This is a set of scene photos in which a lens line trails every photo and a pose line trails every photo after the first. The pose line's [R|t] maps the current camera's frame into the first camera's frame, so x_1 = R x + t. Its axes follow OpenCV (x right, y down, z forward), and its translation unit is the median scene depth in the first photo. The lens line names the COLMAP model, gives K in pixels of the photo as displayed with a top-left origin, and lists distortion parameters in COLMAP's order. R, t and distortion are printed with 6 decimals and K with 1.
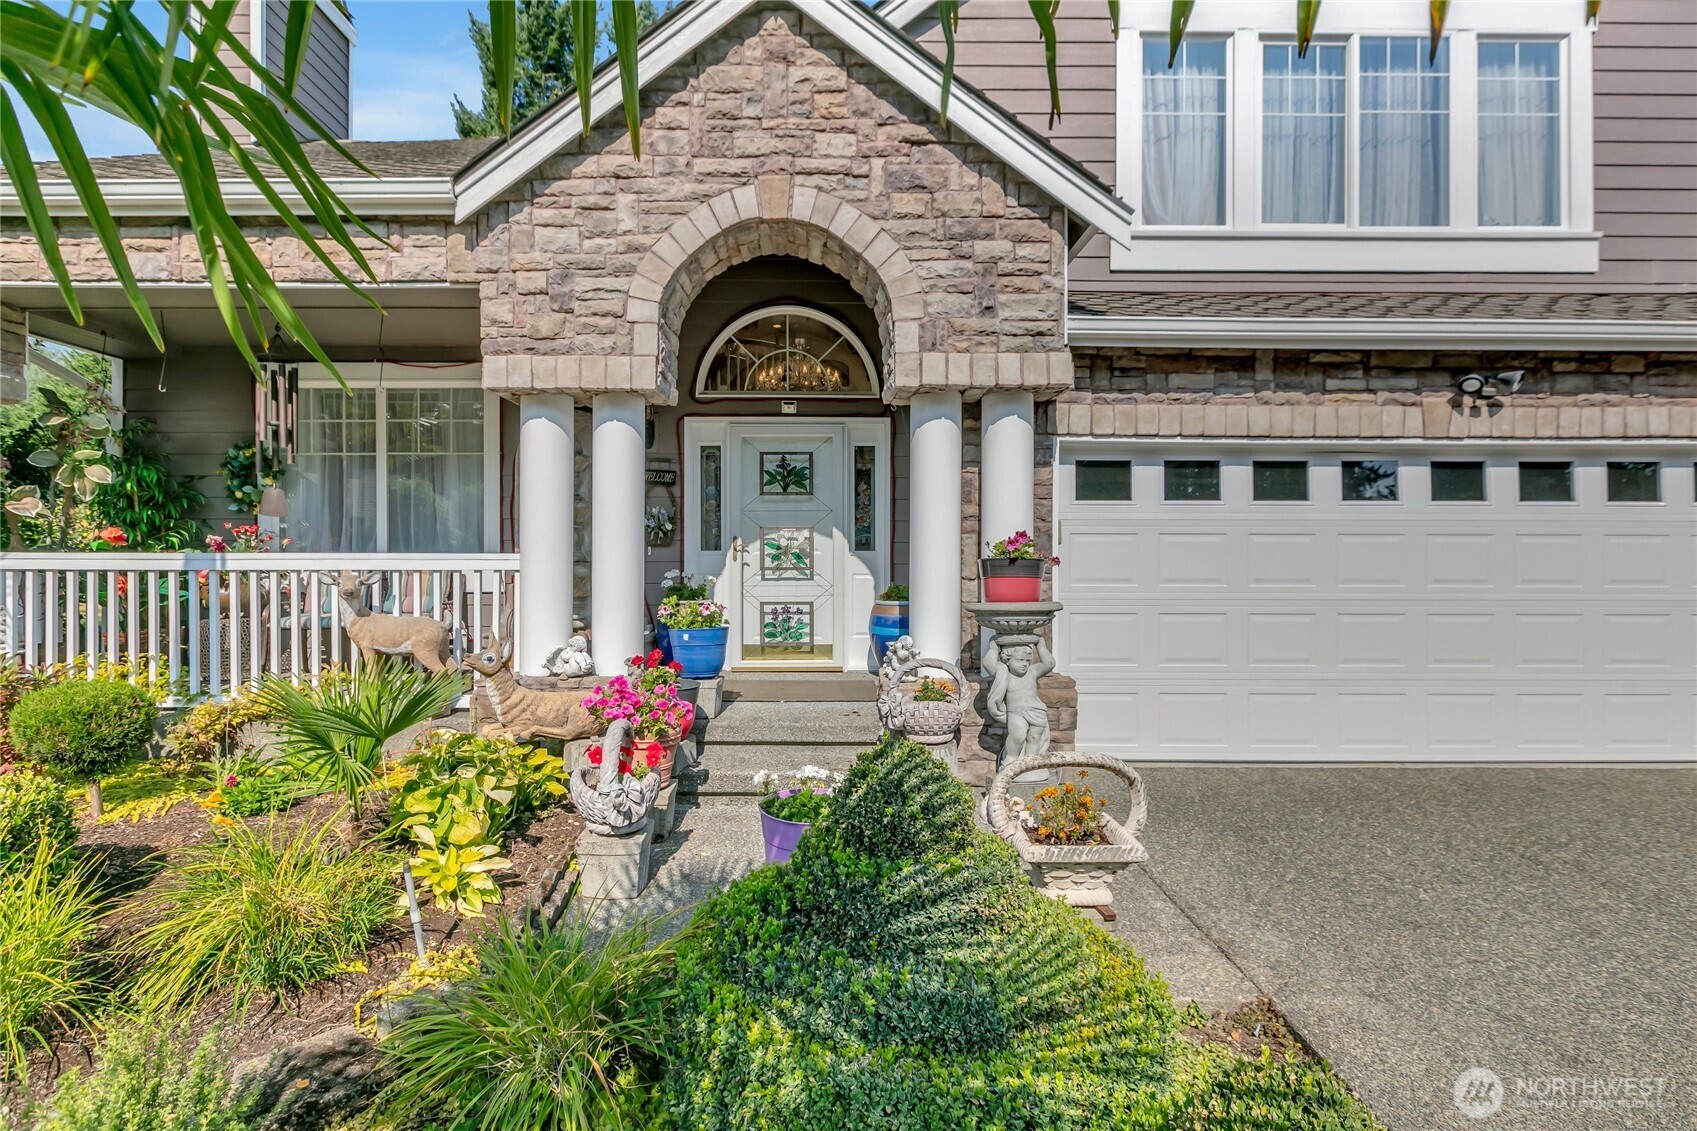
lens RADIAL K [[6939.7, 0, 852.9], [0, 6939.7, 568.3], [0, 0, 1]] dist [-1.028408, 0.000000]
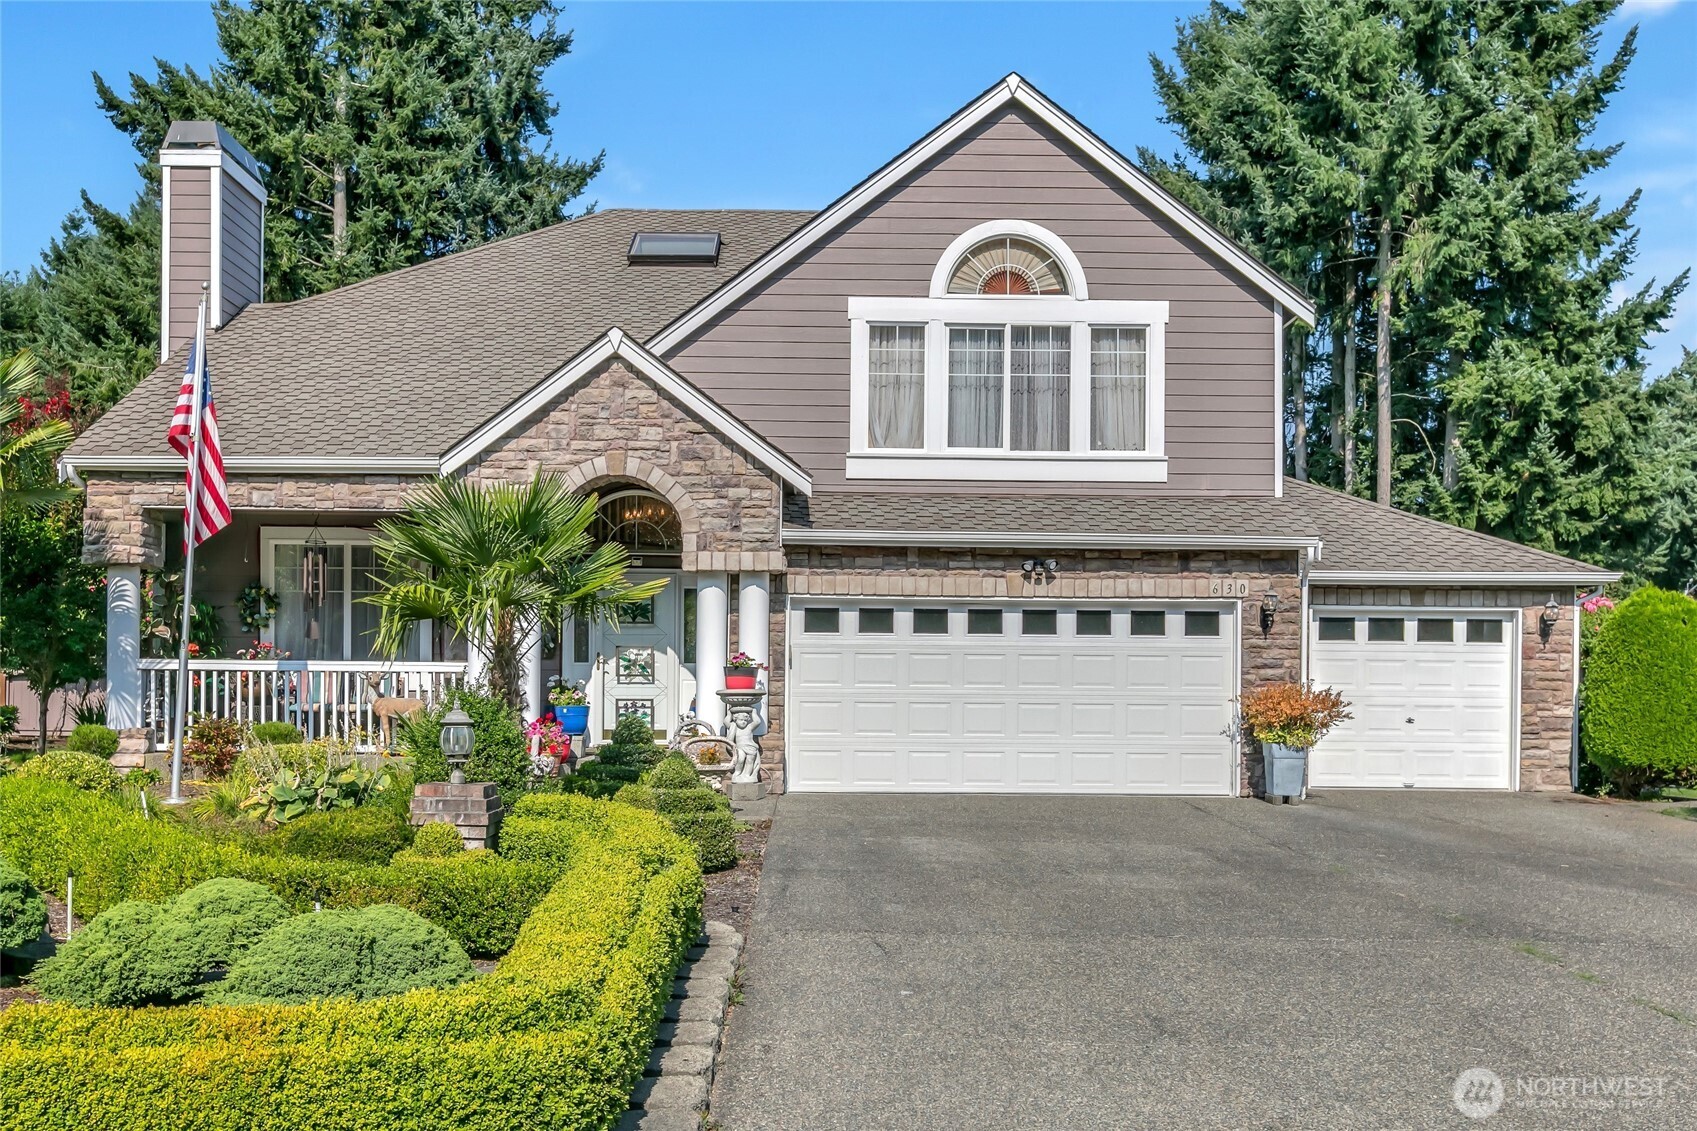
lens RADIAL K [[6939.7, 0, 843.6], [0, 6939.7, 560.0], [0, 0, 1]] dist [-1.028408, 0.000000]
pose [[0.999834, 0.007251, 0.016717, 0.015872], [-0.006951, 0.999814, -0.017967, 0.002643], [-0.016845, 0.017848, 0.999699, -0.710293]]
